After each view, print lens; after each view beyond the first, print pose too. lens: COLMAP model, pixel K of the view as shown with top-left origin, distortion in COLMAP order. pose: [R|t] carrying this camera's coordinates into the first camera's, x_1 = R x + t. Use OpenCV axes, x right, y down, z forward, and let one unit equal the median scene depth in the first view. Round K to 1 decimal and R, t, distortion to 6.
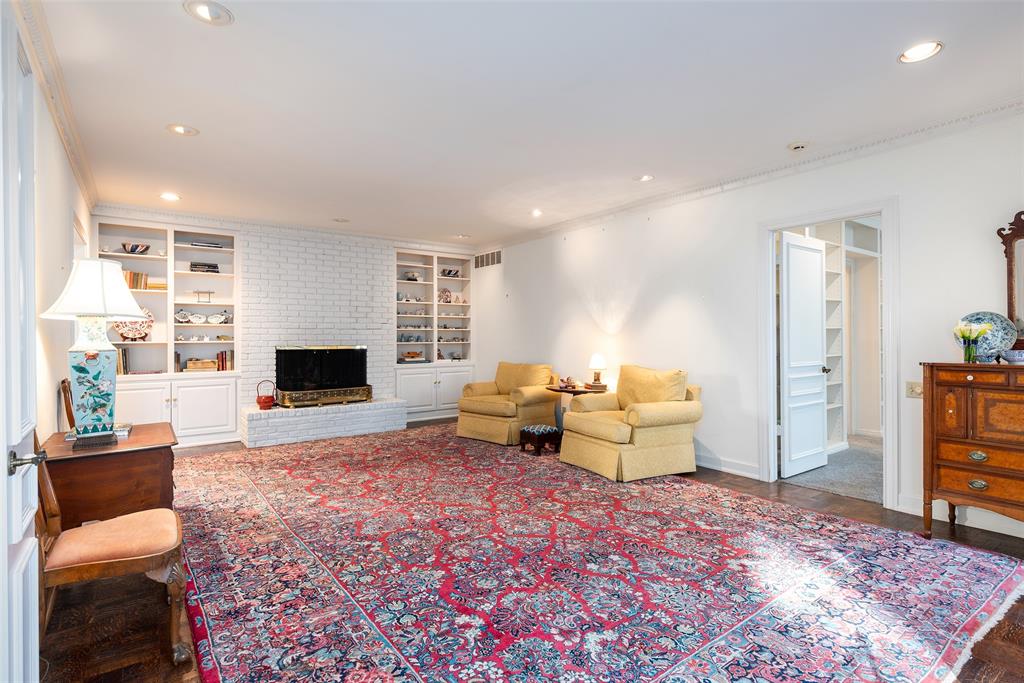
lens RADIAL K [[494.5, 0, 512.0], [0, 494.5, 341.5], [0, 0, 1]] dist [-0.000956, -0.000140]
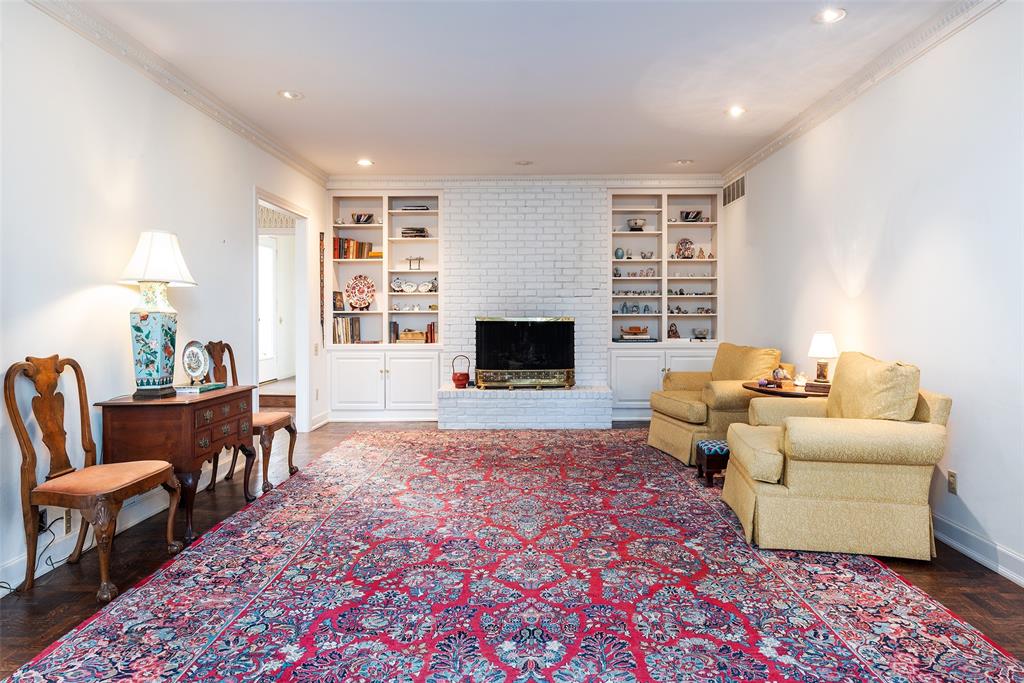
lens RADIAL K [[650.4, 0, 515.9], [0, 650.4, 318.9], [0, 0, 1]] dist [-0.004851, 0.000035]
pose [[0.799190, 0.009490, -0.601004, 0.431419], [-0.009036, 0.999952, 0.003774, 0.012461], [0.601011, 0.002414, 0.799237, 0.202020]]
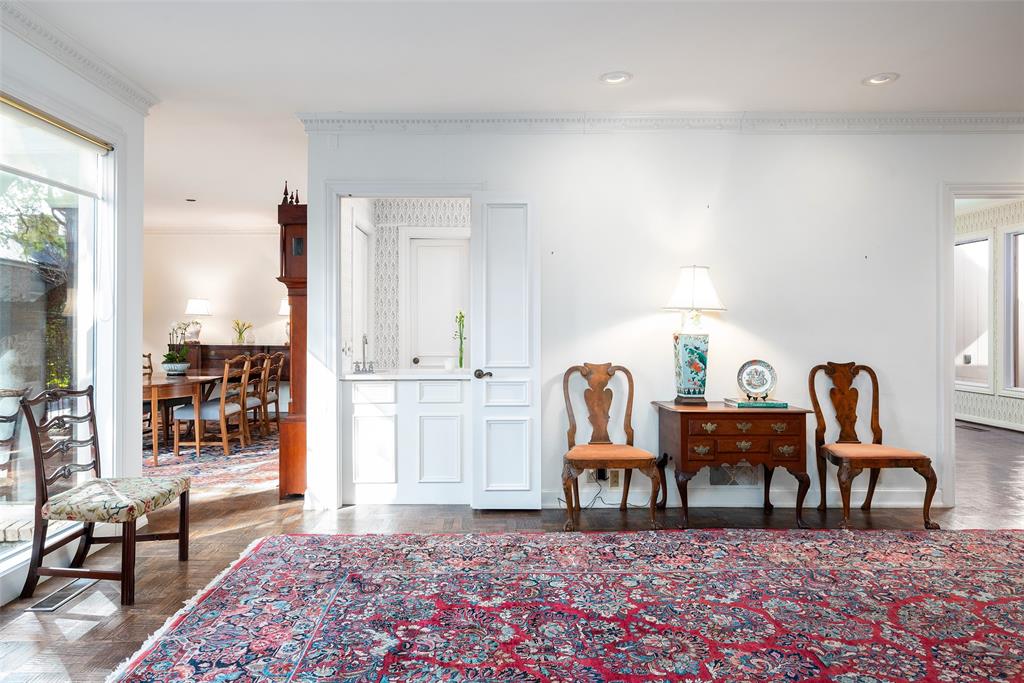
lens RADIAL K [[536.8, 0, 453.7], [0, 536.8, 341.9], [0, 0, 1]] dist [-0.001990, -0.000538]
pose [[-0.570870, 0.029499, -0.820510, 0.451175], [-0.000590, 0.999339, 0.036339, -0.007825], [0.821040, 0.021229, -0.570476, 0.818900]]
